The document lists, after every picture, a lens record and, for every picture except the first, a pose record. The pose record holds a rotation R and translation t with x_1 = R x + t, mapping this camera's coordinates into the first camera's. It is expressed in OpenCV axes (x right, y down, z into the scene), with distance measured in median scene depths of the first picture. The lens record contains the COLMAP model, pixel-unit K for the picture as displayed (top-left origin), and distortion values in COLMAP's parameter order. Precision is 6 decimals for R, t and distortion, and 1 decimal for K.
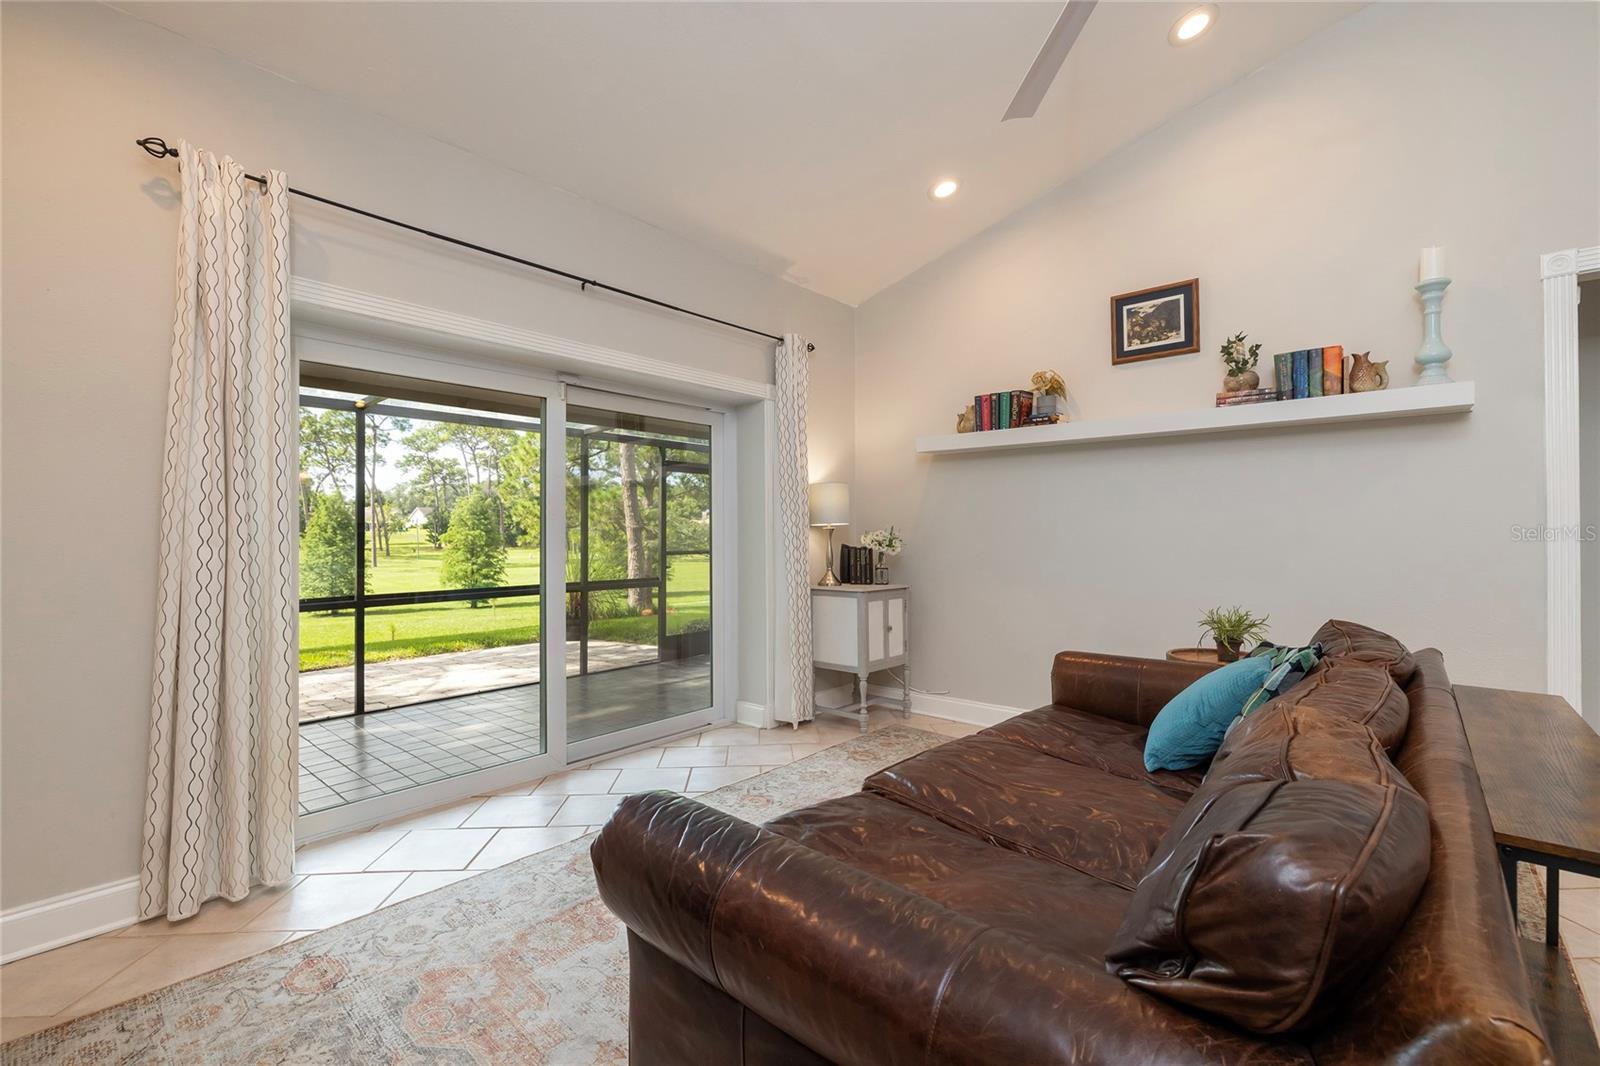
lens RADIAL K [[682.2, 0, 809.5], [0, 682.2, 525.8], [0, 0, 1]] dist [-0.000799, -0.000156]
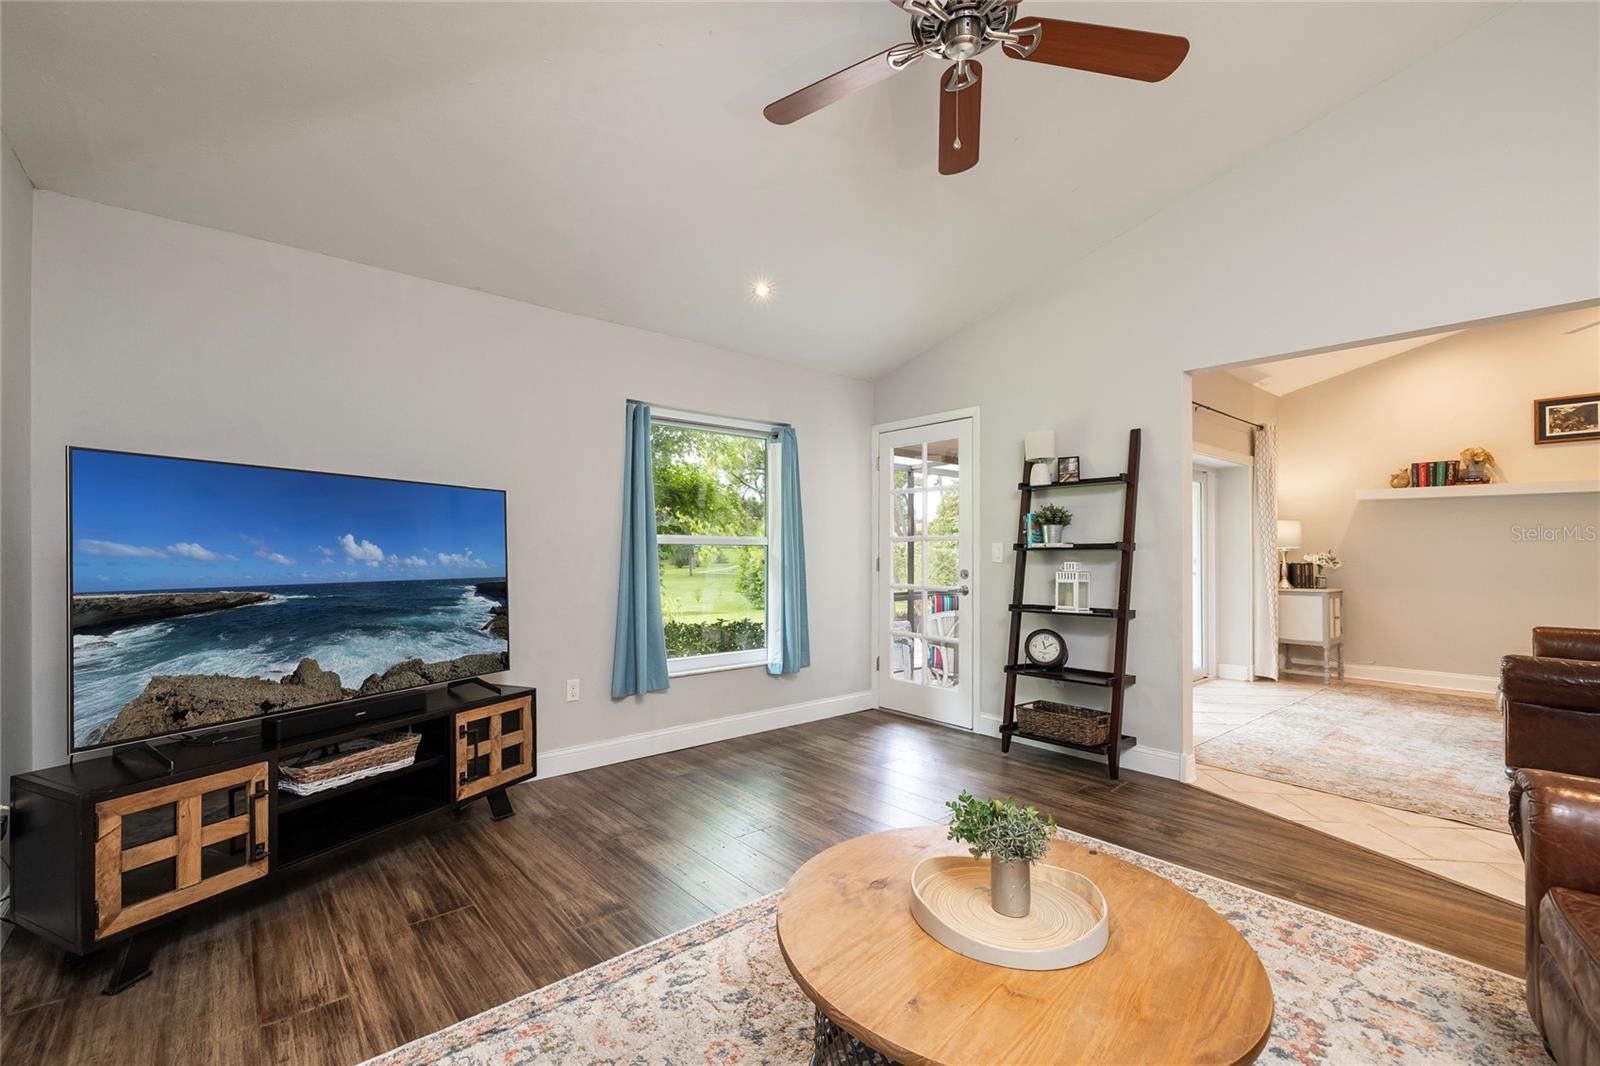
lens RADIAL K [[660.2, 0, 787.0], [0, 660.2, 562.1], [0, 0, 1]] dist [-0.002125, -0.000888]
pose [[0.989288, 0.003908, -0.145928, -1.013685], [-0.000306, 0.999695, 0.024696, -0.008794], [0.145980, -0.024387, 0.988987, -0.720063]]
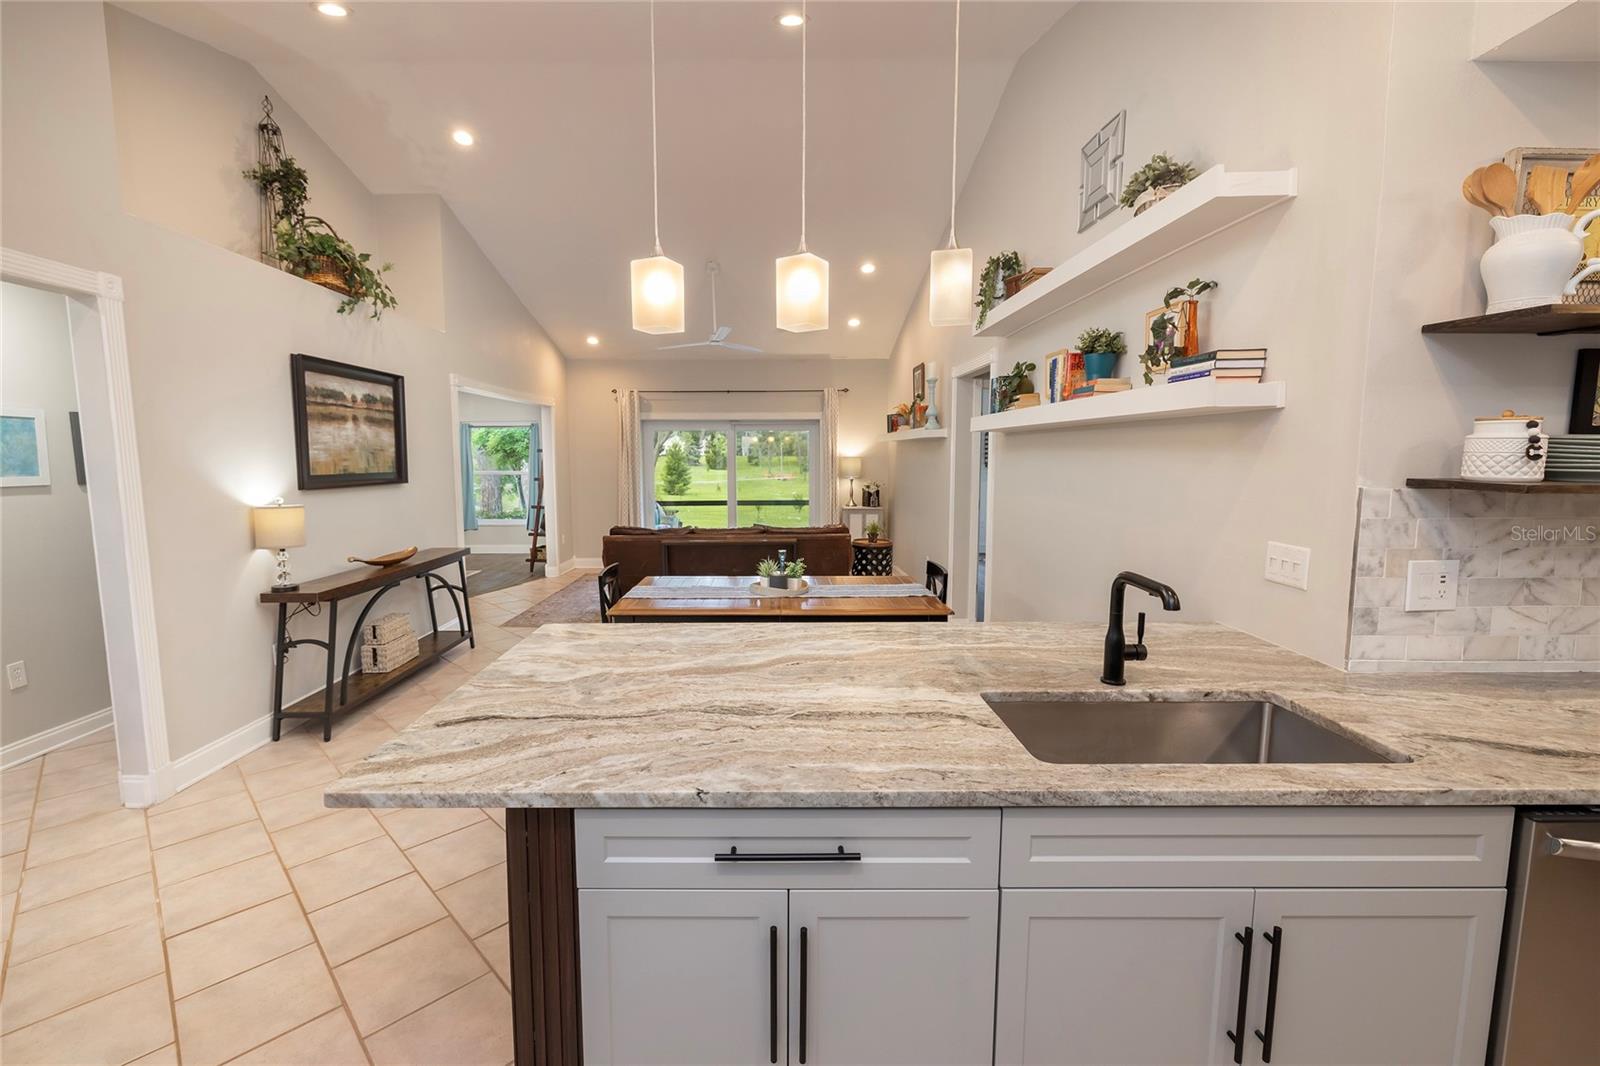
lens RADIAL K [[684.1, 0, 768.5], [0, 684.1, 517.6], [0, 0, 1]] dist [-0.003189, -0.000006]
pose [[0.656216, 0.066846, -0.751606, 1.724812], [0.011871, 0.995030, 0.098861, -0.104233], [0.754480, -0.073797, 0.652162, -0.663782]]
